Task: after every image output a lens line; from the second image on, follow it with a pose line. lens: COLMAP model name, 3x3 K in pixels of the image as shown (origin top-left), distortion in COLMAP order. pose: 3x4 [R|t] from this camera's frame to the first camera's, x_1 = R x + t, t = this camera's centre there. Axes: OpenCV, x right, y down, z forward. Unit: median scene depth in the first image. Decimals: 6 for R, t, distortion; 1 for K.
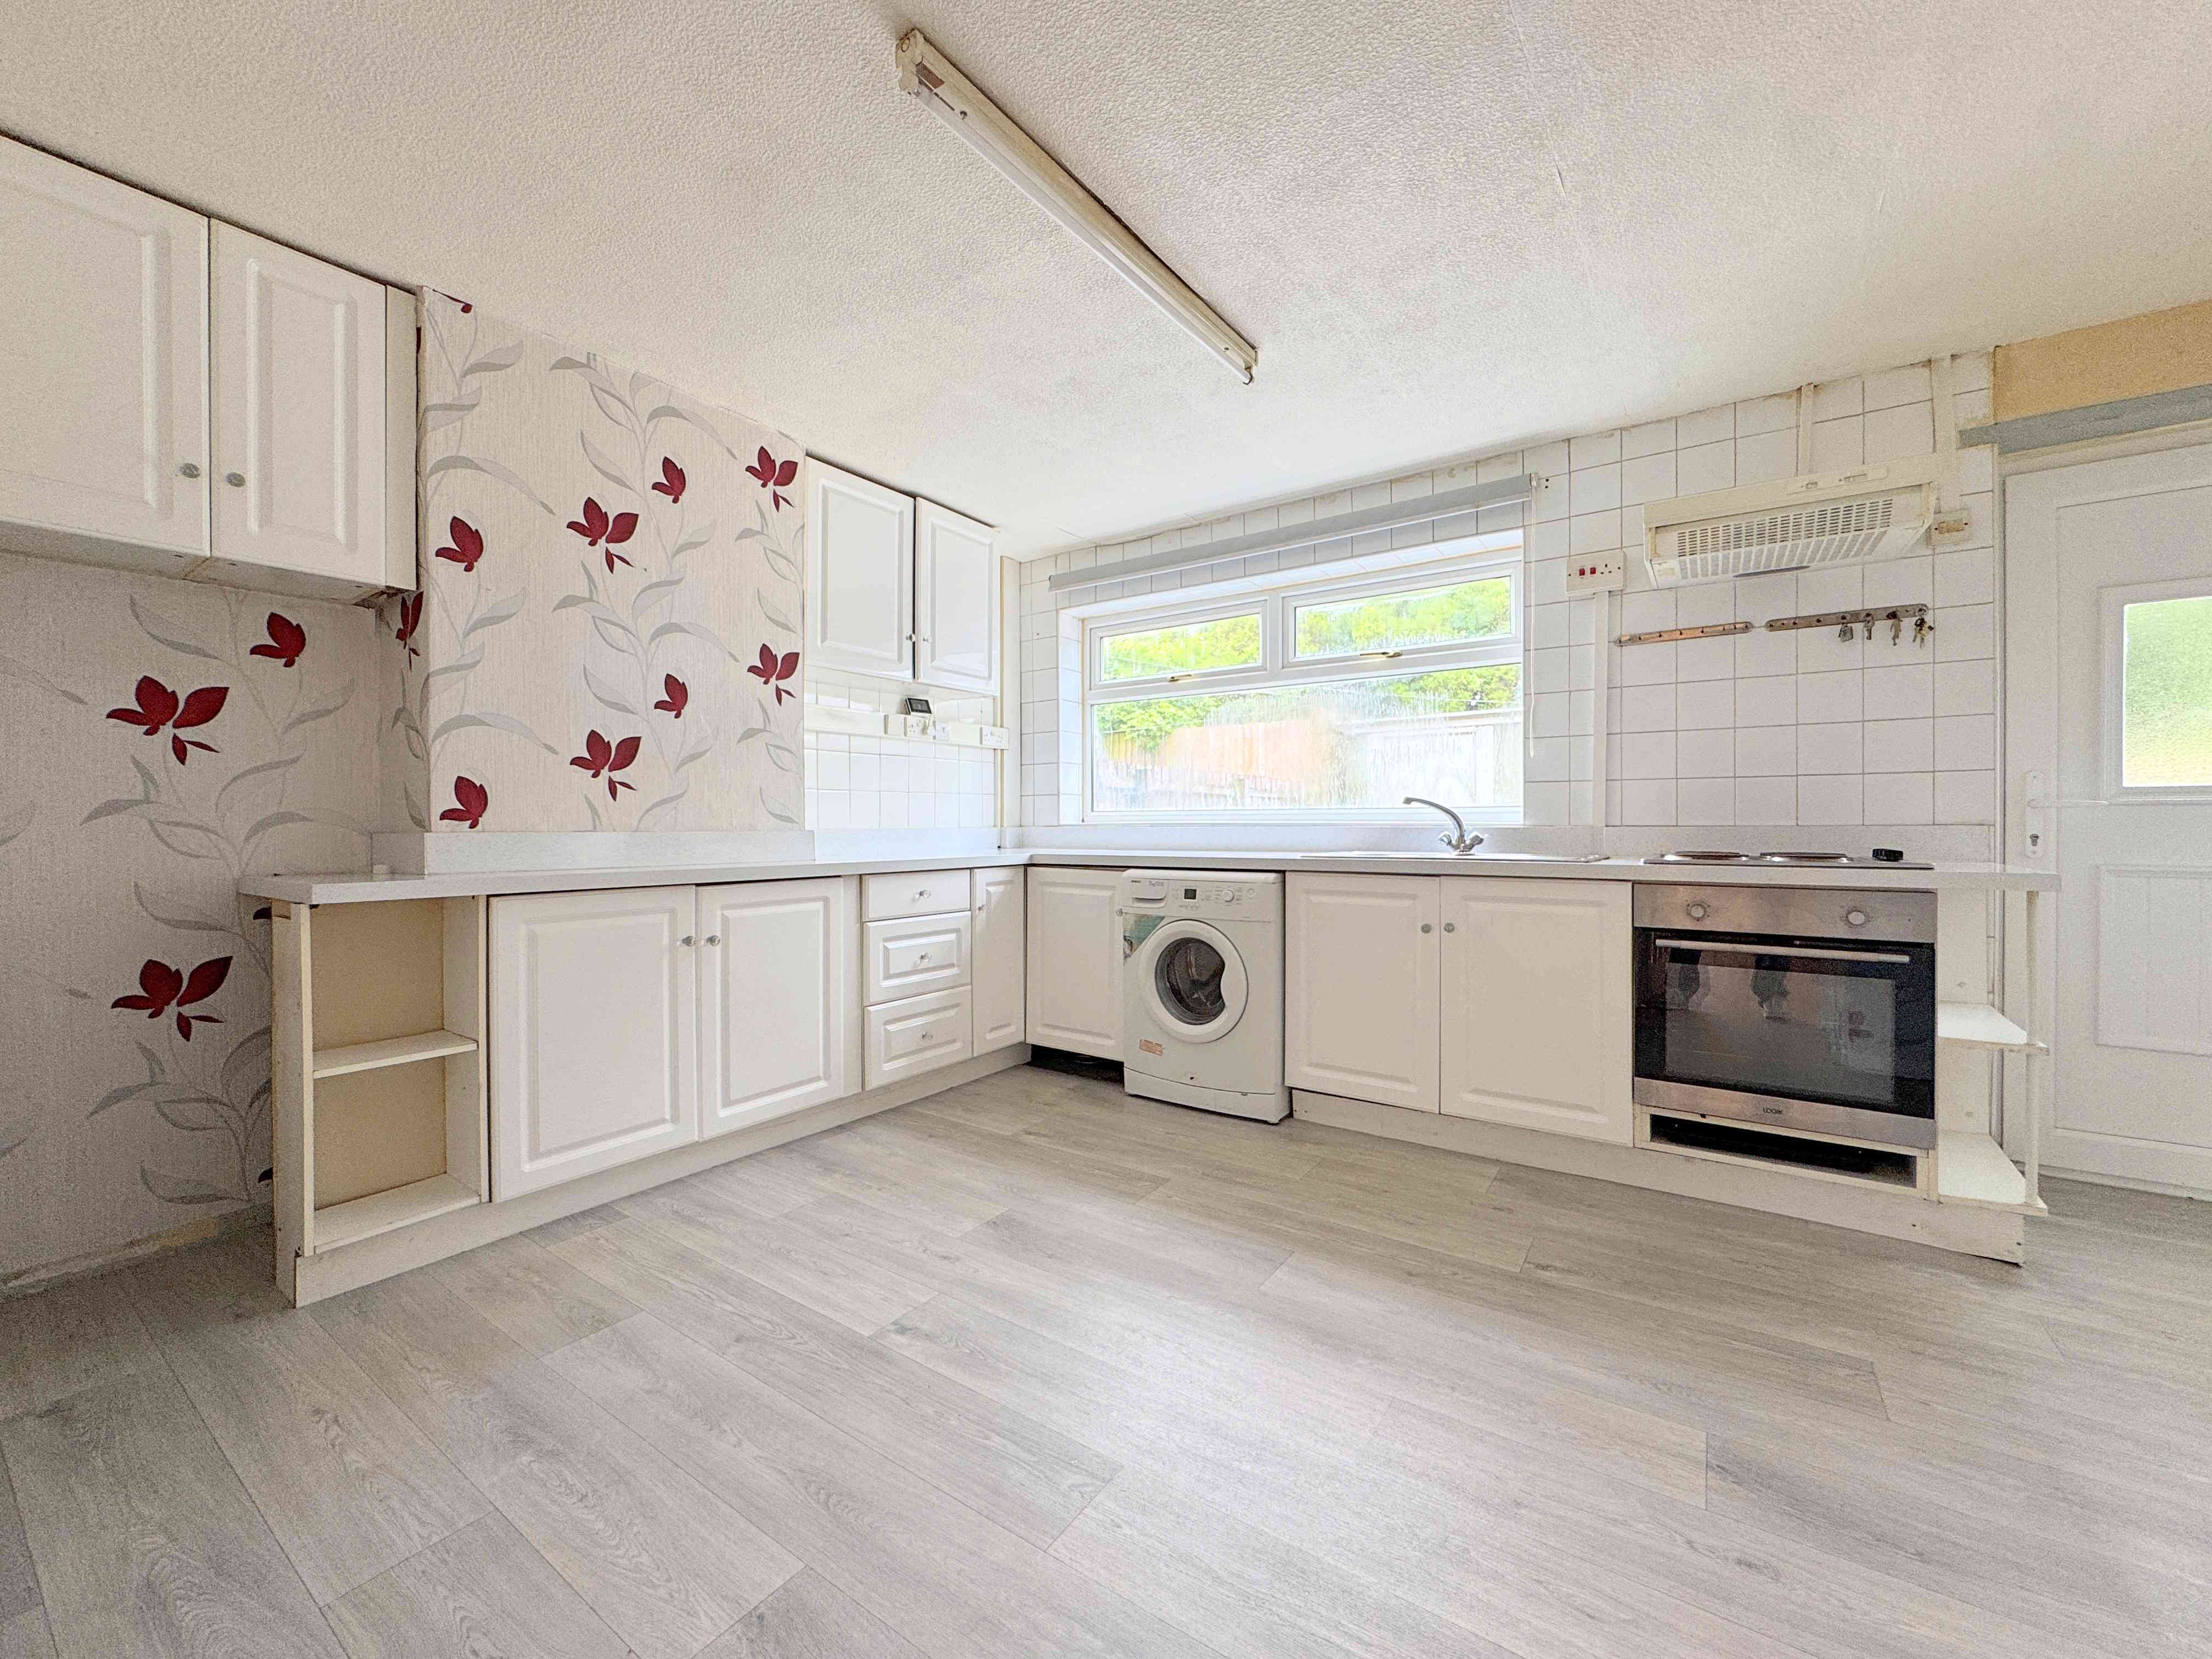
lens RADIAL K [[883.4, 0, 1099.1], [0, 883.4, 826.9], [0, 0, 1]] dist [-0.004538, 0.000430]
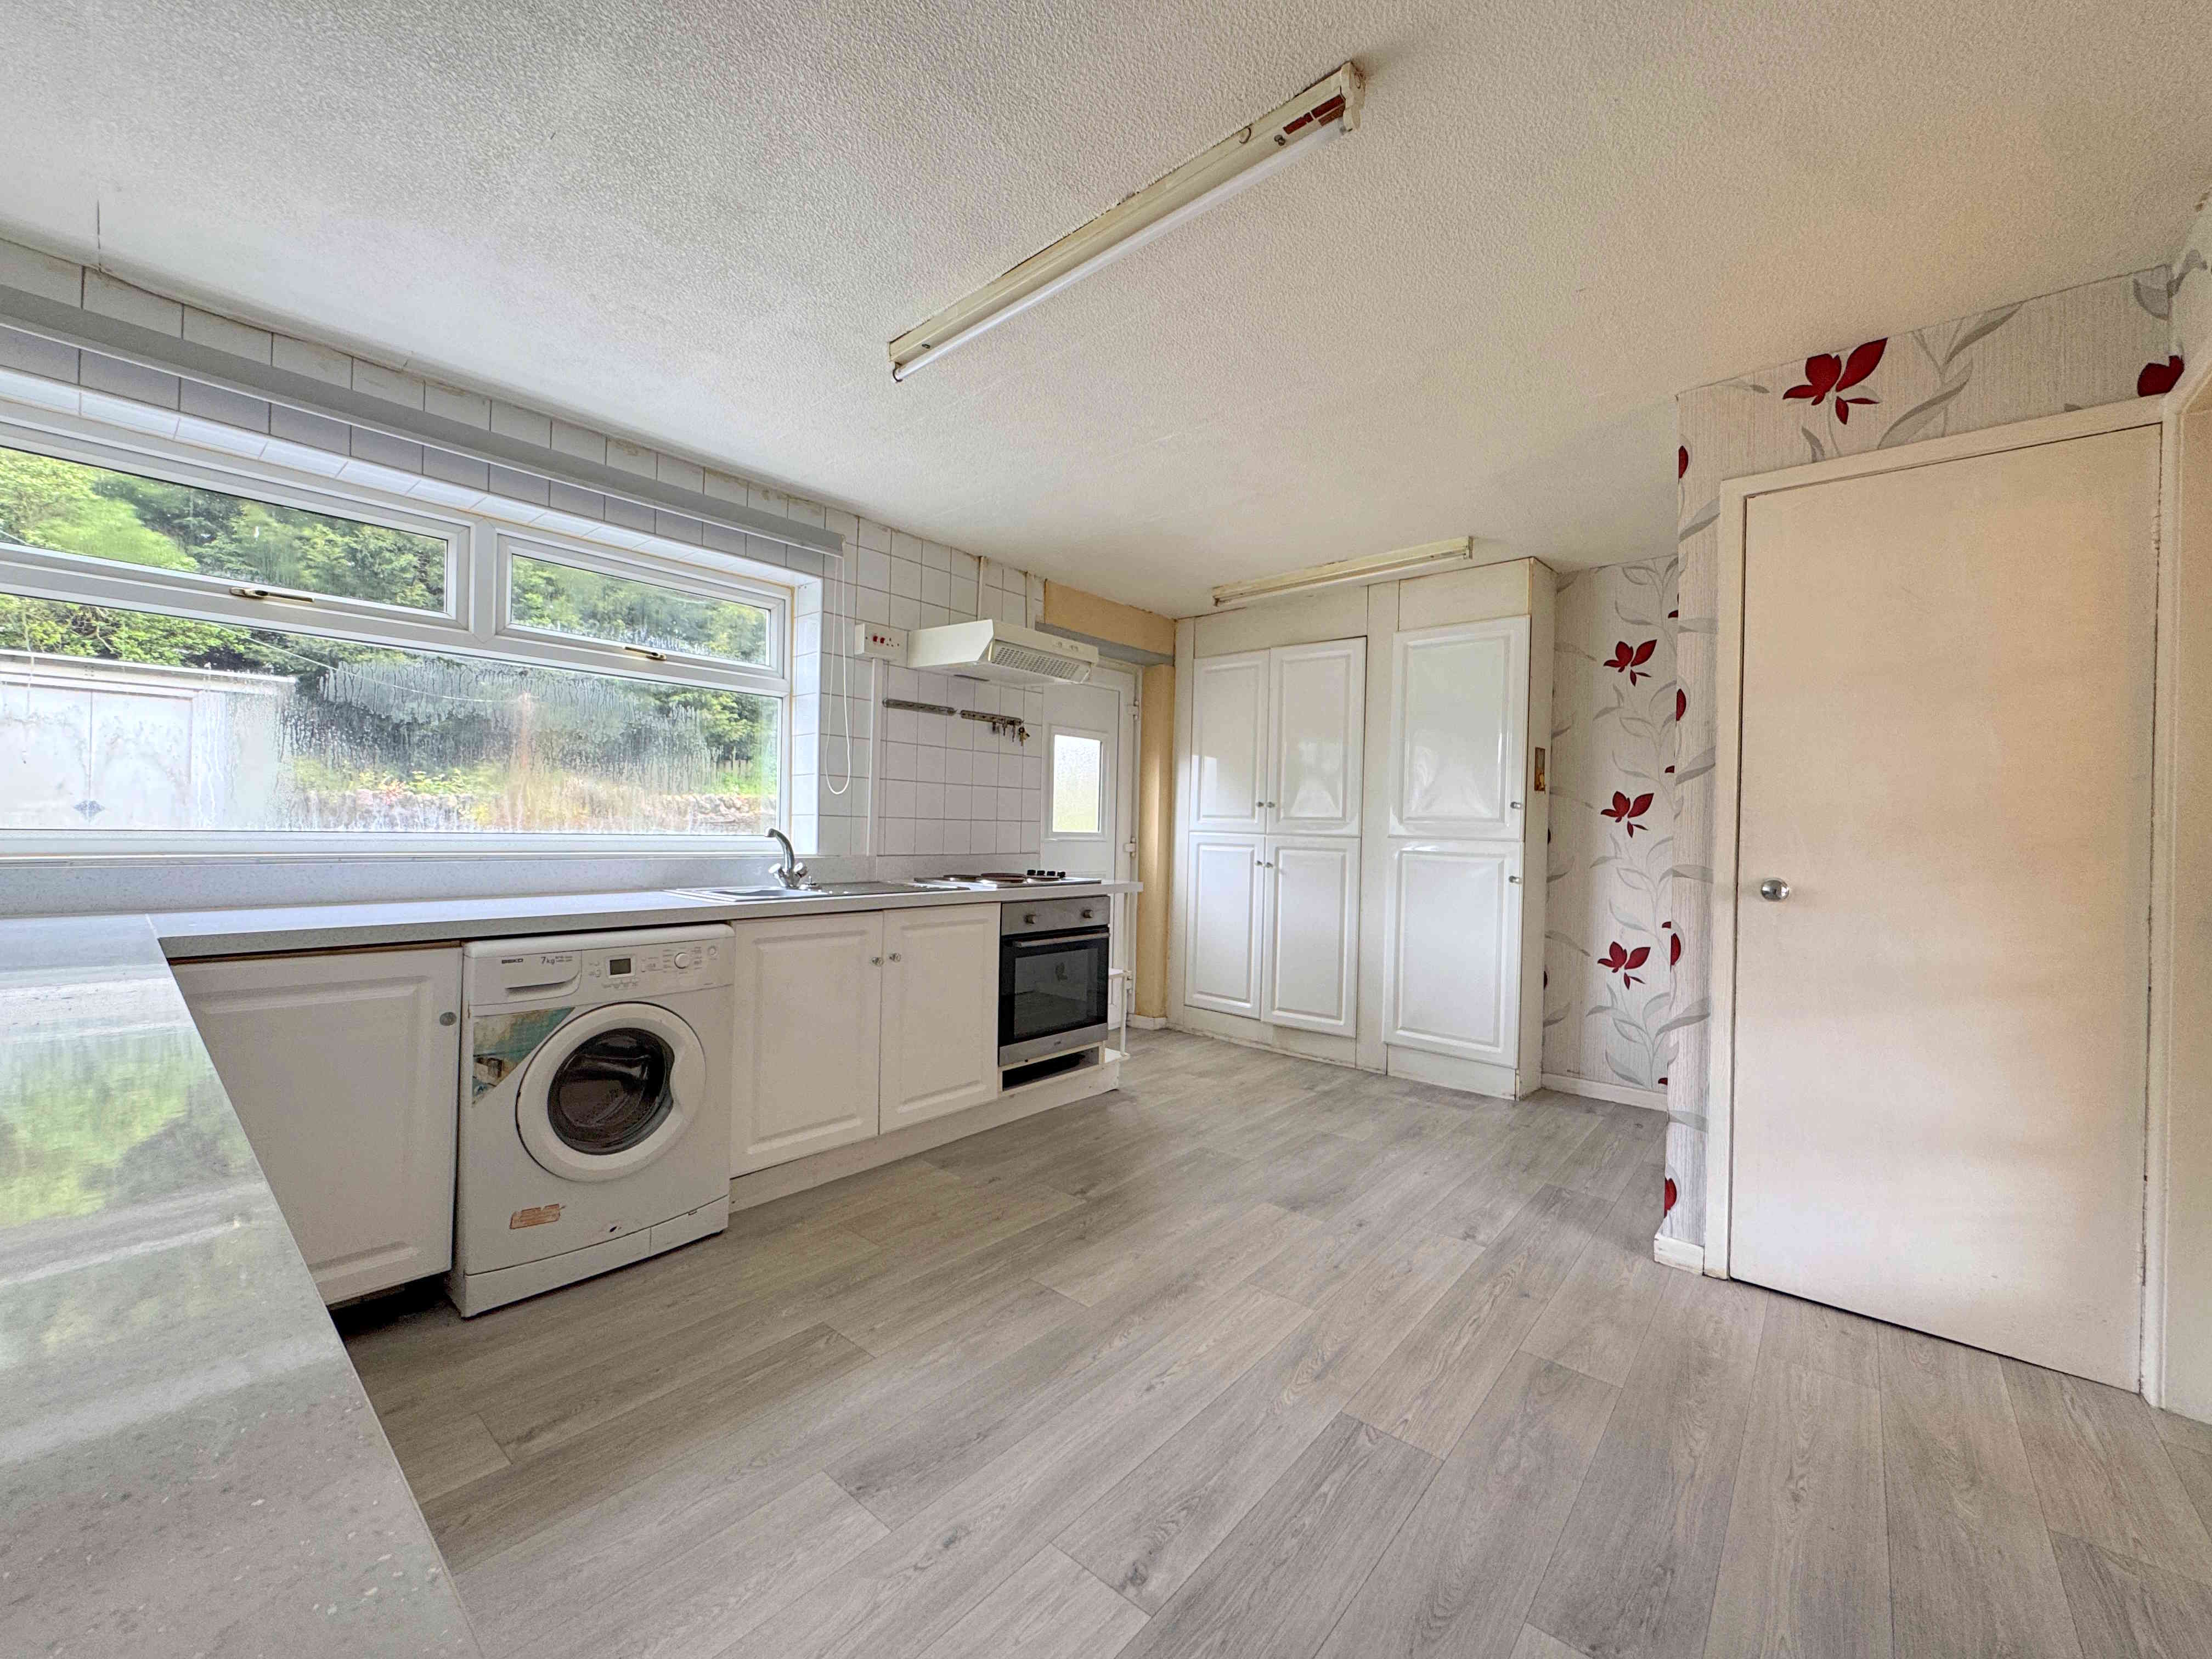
lens RADIAL K [[883.4, 0, 1108.9], [0, 883.4, 828.2], [0, 0, 1]] dist [-0.004538, 0.000430]
pose [[0.092530, 0.004661, 0.995699, -0.693966], [-0.017426, 0.999843, -0.003061, -0.047387], [-0.995557, -0.017068, 0.092597, 0.686591]]
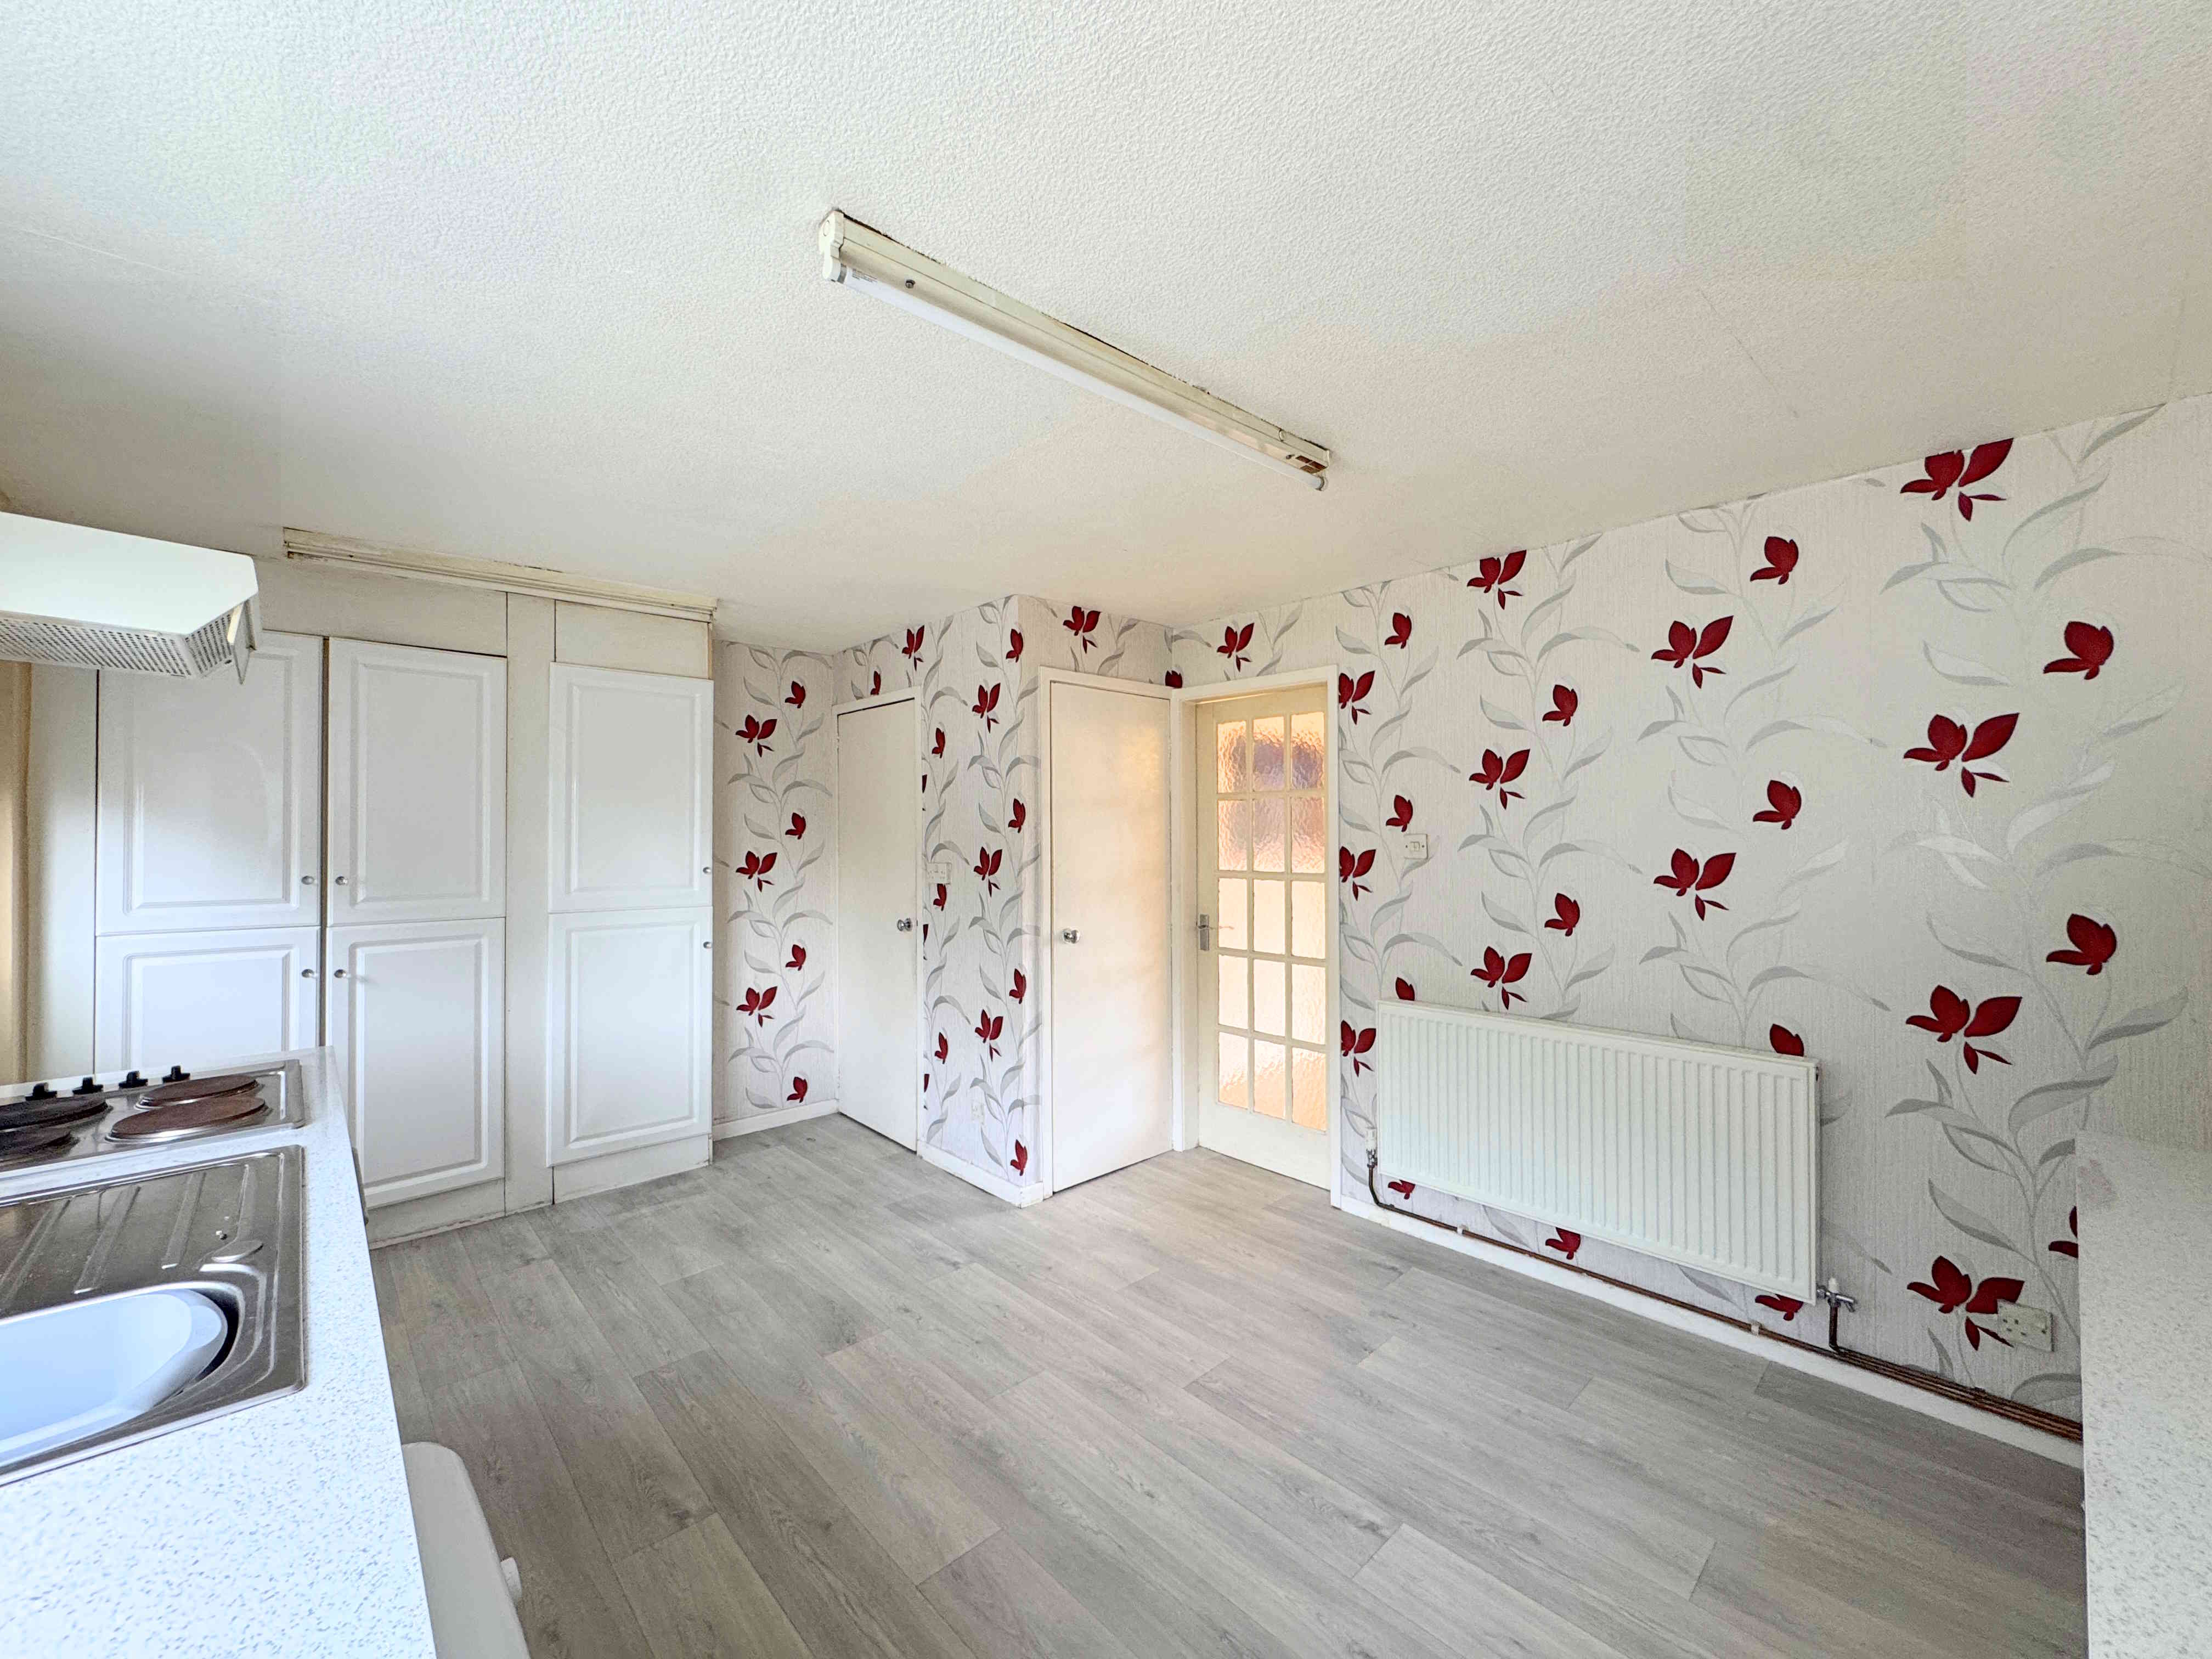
lens RADIAL K [[883.4, 0, 1101.3], [0, 883.4, 825.7], [0, 0, 1]] dist [-0.004538, 0.000430]
pose [[-0.978058, 0.006273, 0.208238, -0.094387], [0.005876, 0.999980, -0.002525, -0.171997], [-0.208249, -0.001246, -0.978075, 1.468807]]
